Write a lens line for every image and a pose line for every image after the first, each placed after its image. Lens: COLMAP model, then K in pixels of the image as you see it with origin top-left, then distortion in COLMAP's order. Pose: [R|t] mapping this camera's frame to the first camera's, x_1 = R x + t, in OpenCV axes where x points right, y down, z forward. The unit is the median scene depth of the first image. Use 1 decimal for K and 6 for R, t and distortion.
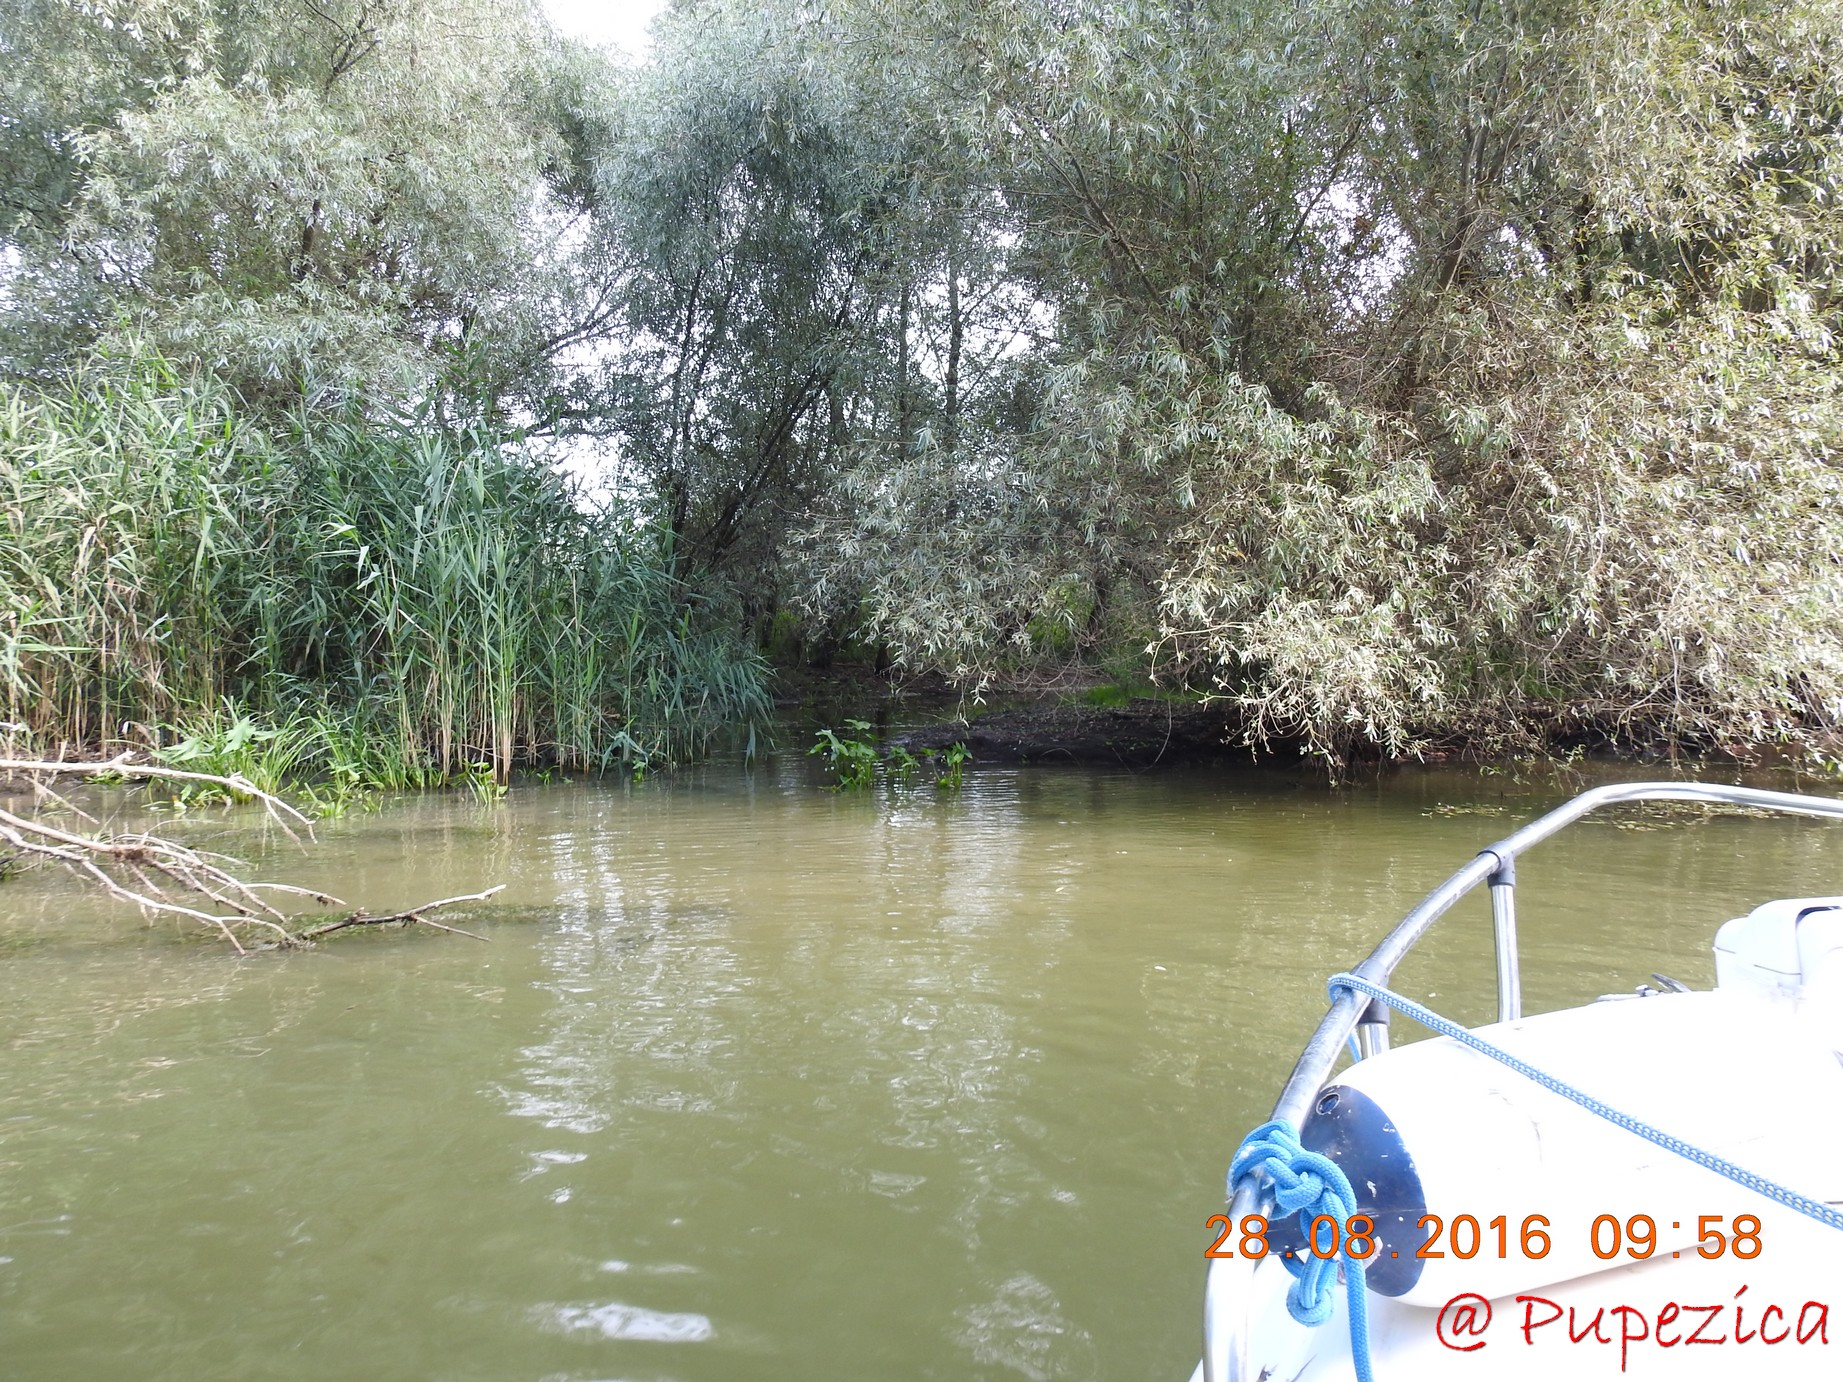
lens RADIAL K [[1307.2, 0, 921.5], [0, 1307.2, 691.0], [0, 0, 1]] dist [0.005840, 0.003106]
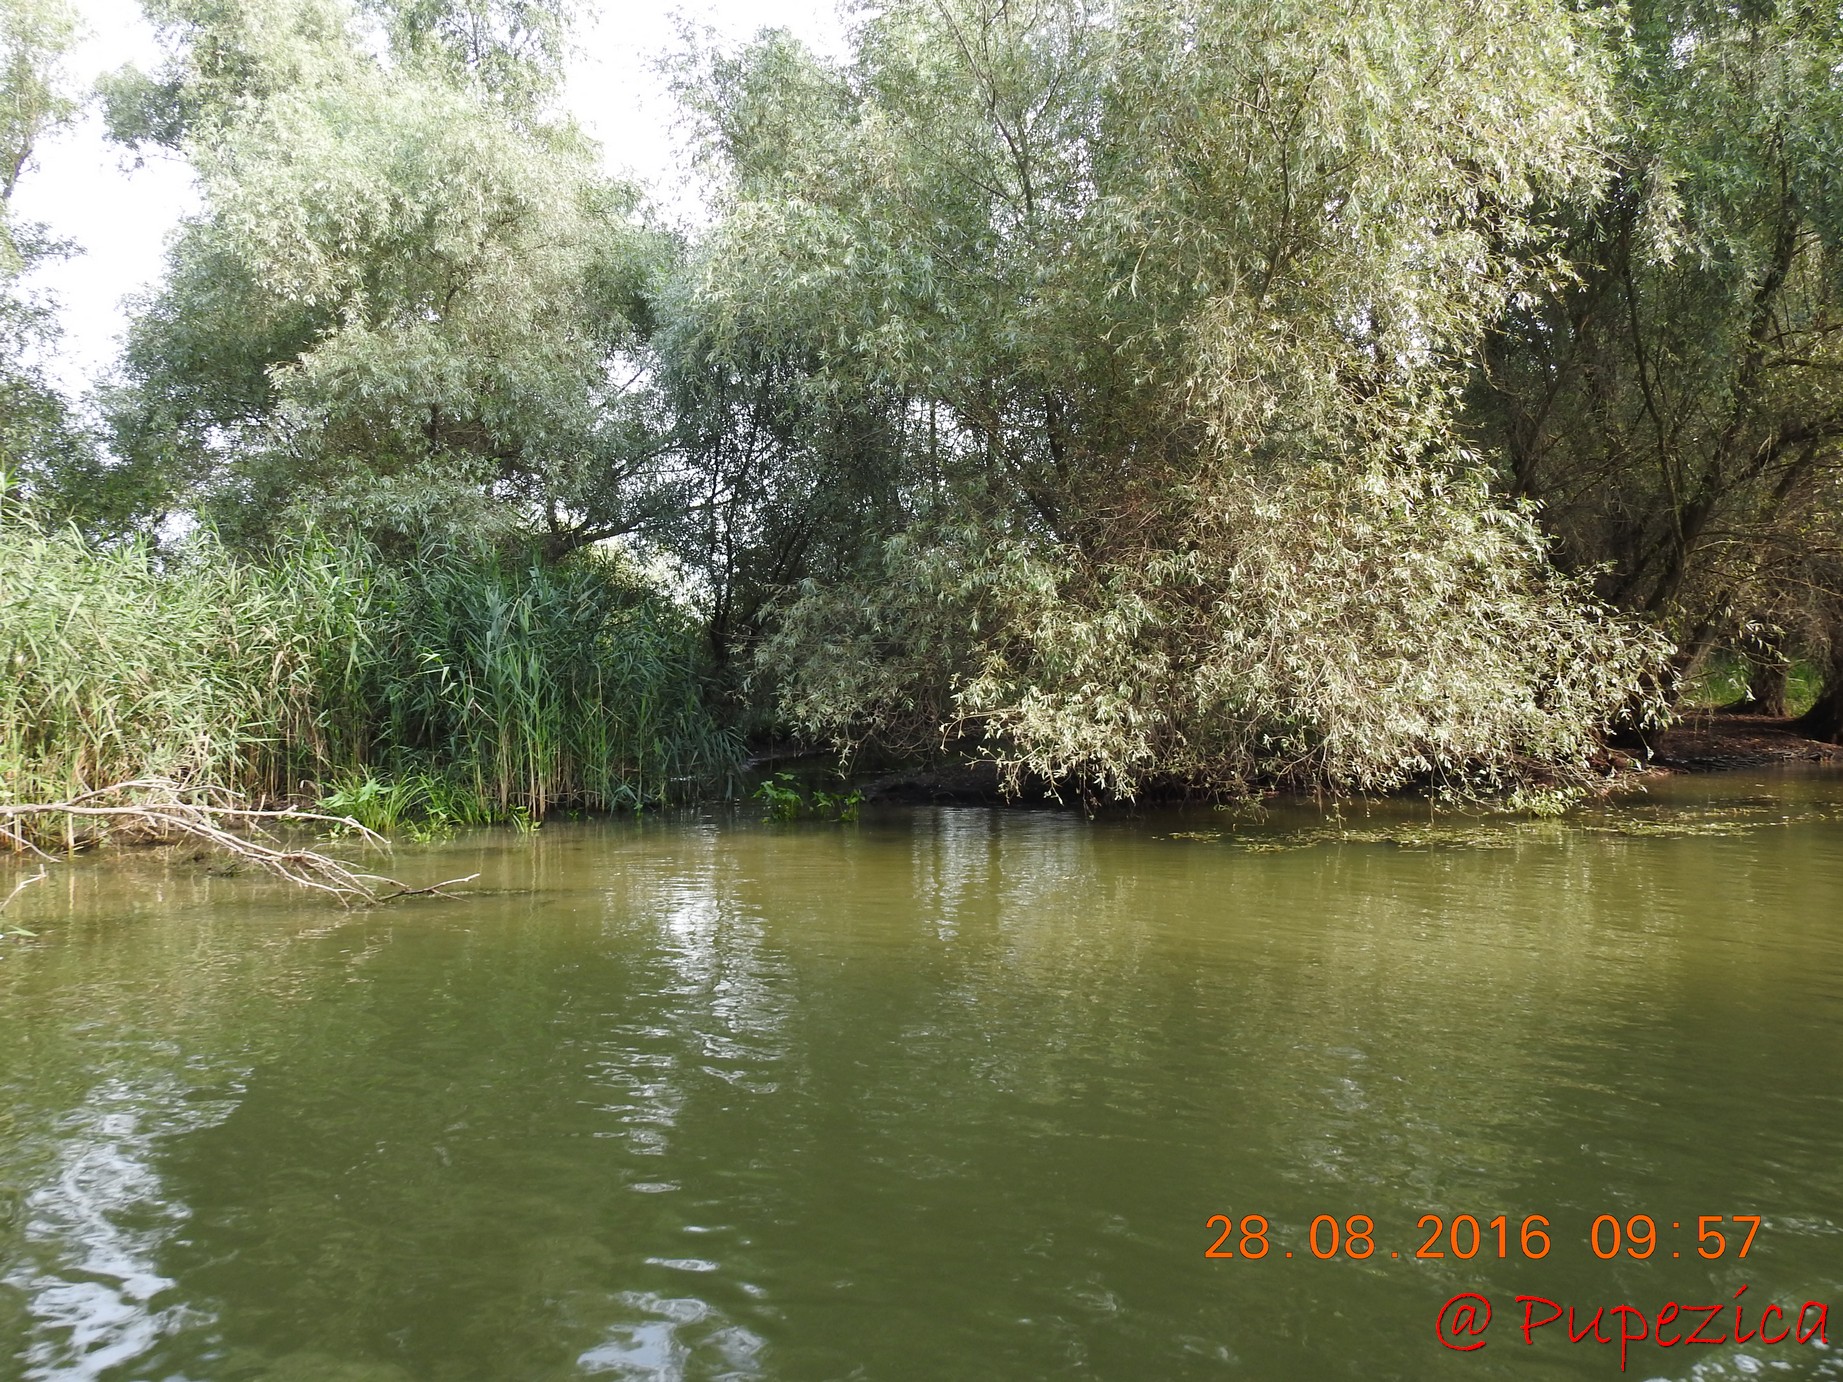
lens RADIAL K [[1285.8, 0, 921.5], [0, 1285.8, 691.0], [0, 0, 1]] dist [-0.001394, -0.000438]
pose [[0.994304, -0.016874, -0.105238, 0.250346], [0.014014, 0.999514, -0.027862, -0.027734], [0.105657, 0.026228, 0.994057, -0.383911]]
